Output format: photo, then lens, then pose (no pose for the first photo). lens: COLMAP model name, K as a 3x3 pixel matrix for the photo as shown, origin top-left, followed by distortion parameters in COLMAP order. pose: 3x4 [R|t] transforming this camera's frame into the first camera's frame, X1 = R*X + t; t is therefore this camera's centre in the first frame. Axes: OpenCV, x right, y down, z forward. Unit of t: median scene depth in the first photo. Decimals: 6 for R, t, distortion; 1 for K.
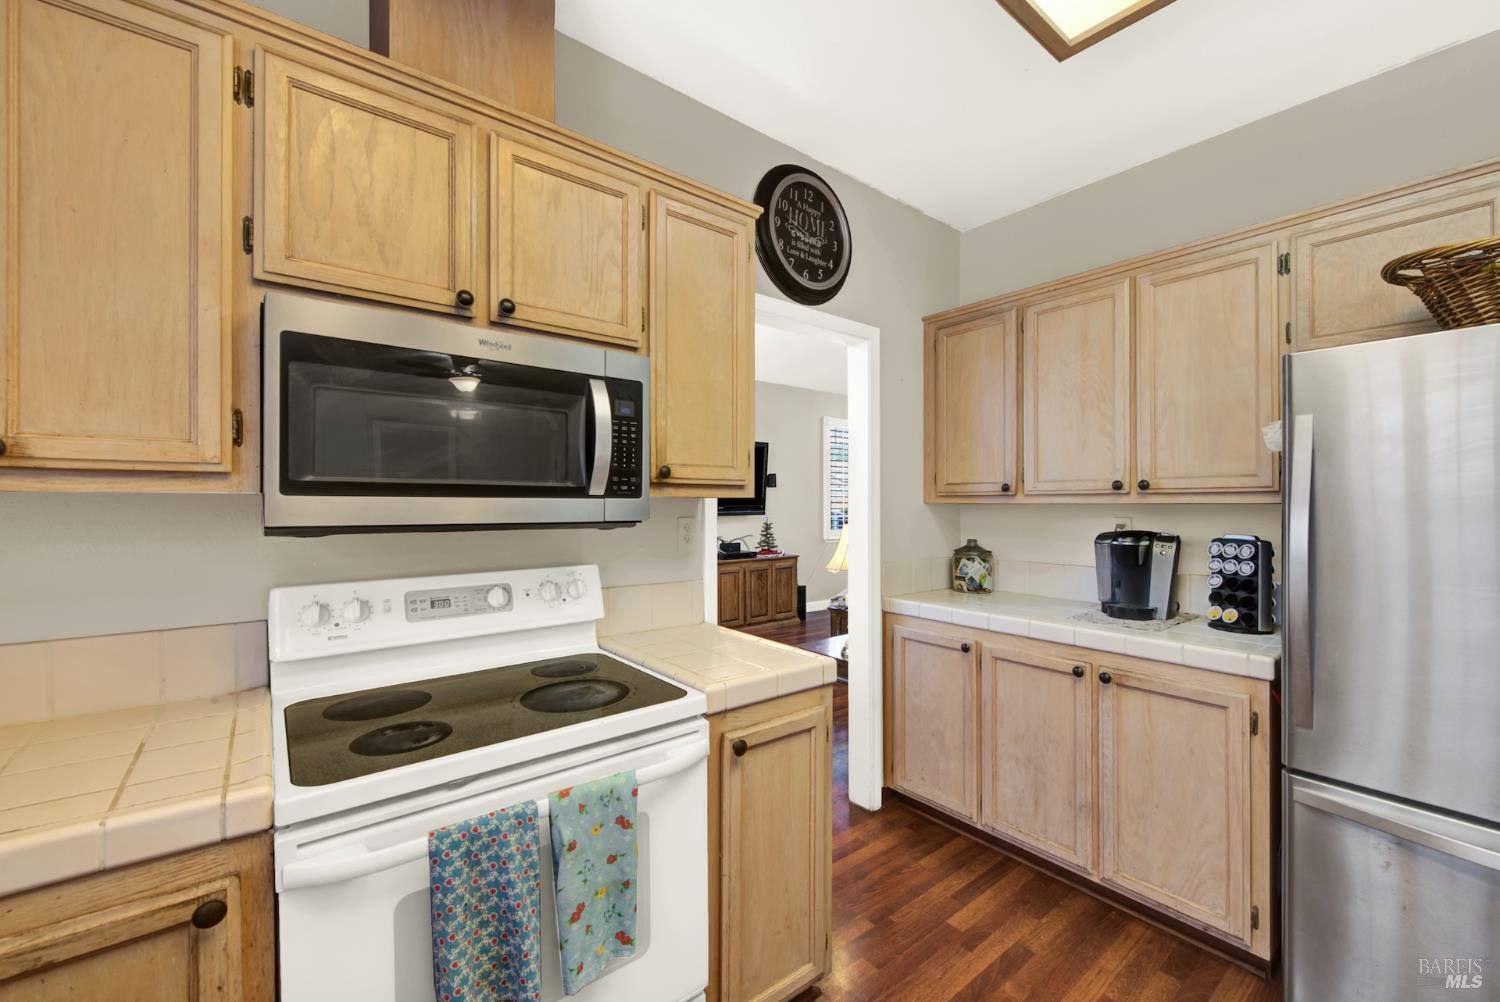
lens RADIAL K [[615.8, 0, 756.3], [0, 615.8, 503.5], [0, 0, 1]] dist [0.004185, -0.002962]
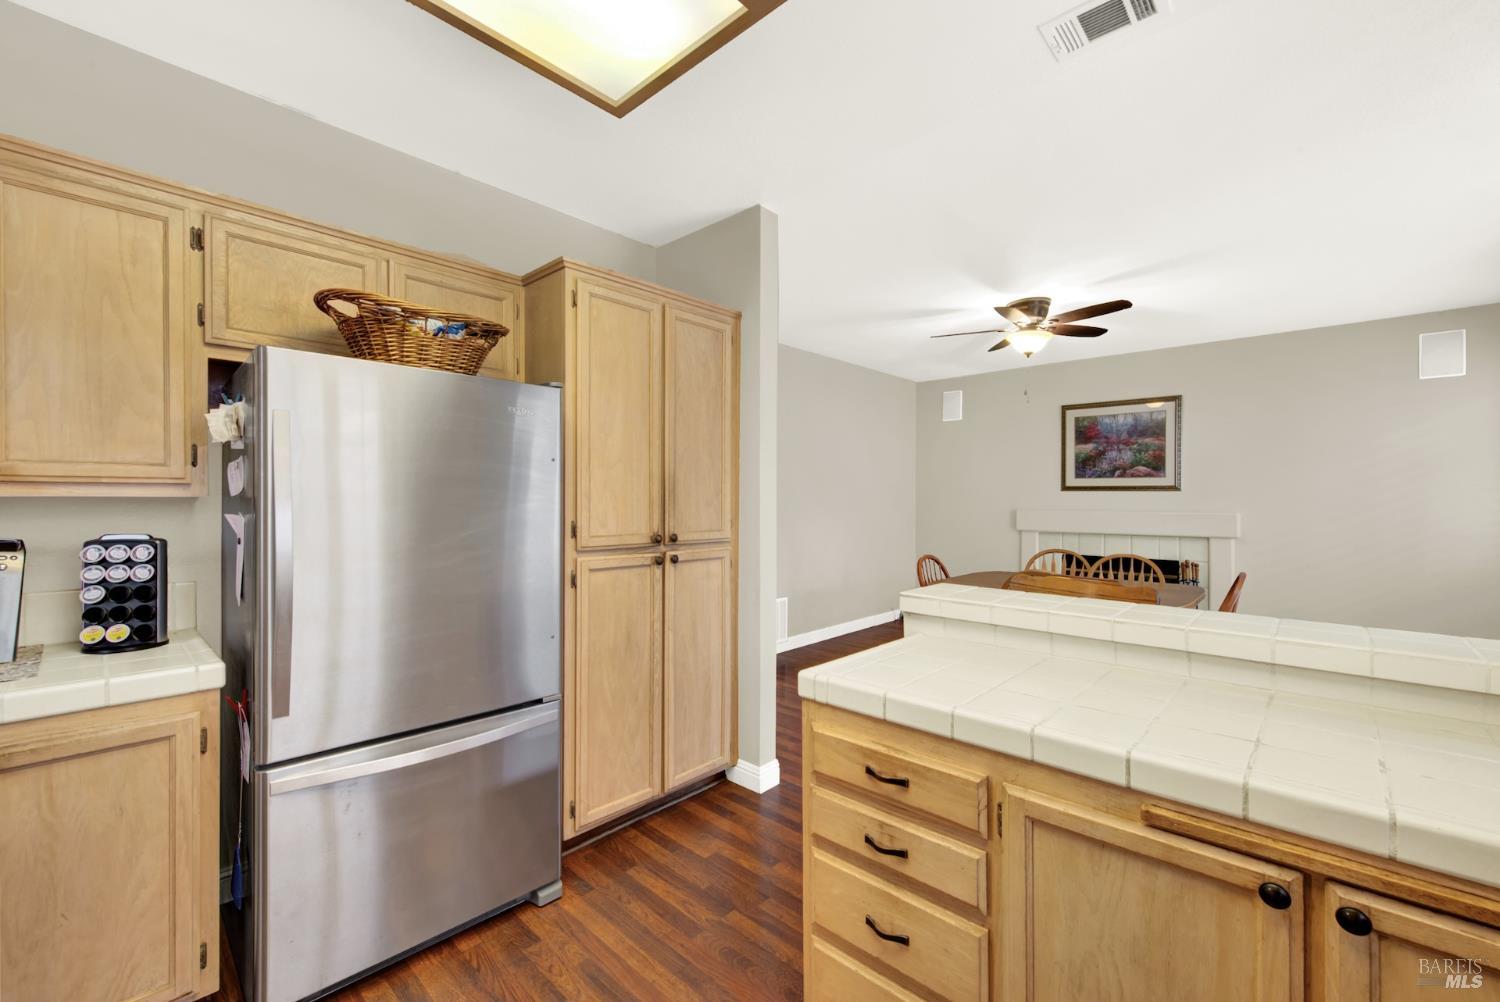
lens RADIAL K [[615.8, 0, 759.6], [0, 615.8, 497.3], [0, 0, 1]] dist [0.004185, -0.002962]
pose [[-0.149176, 0.000176, 0.988811, -0.205357], [-0.004139, 0.999991, -0.000802, -0.002818], [-0.988802, -0.004212, -0.149174, 0.330117]]
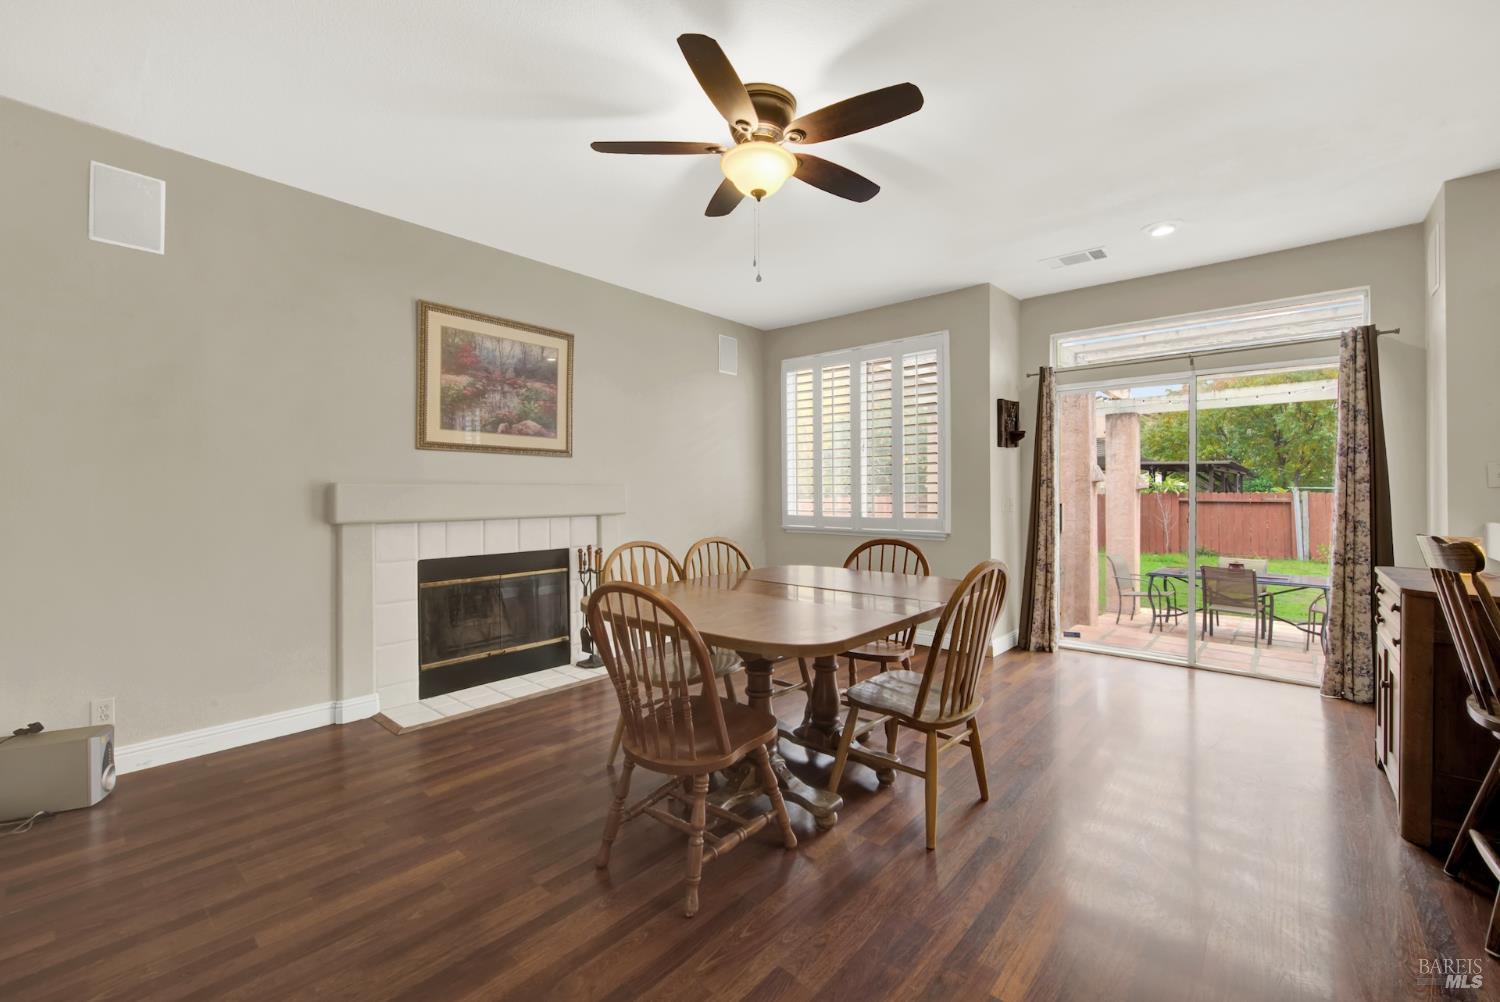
lens RADIAL K [[615.8, 0, 760.3], [0, 615.8, 496.1], [0, 0, 1]] dist [0.004185, -0.002962]
pose [[-0.983818, 0.000087, -0.179171, 2.343552], [-0.000942, 0.999984, 0.005656, 0.094660], [0.179169, 0.005734, -0.983802, 0.282761]]
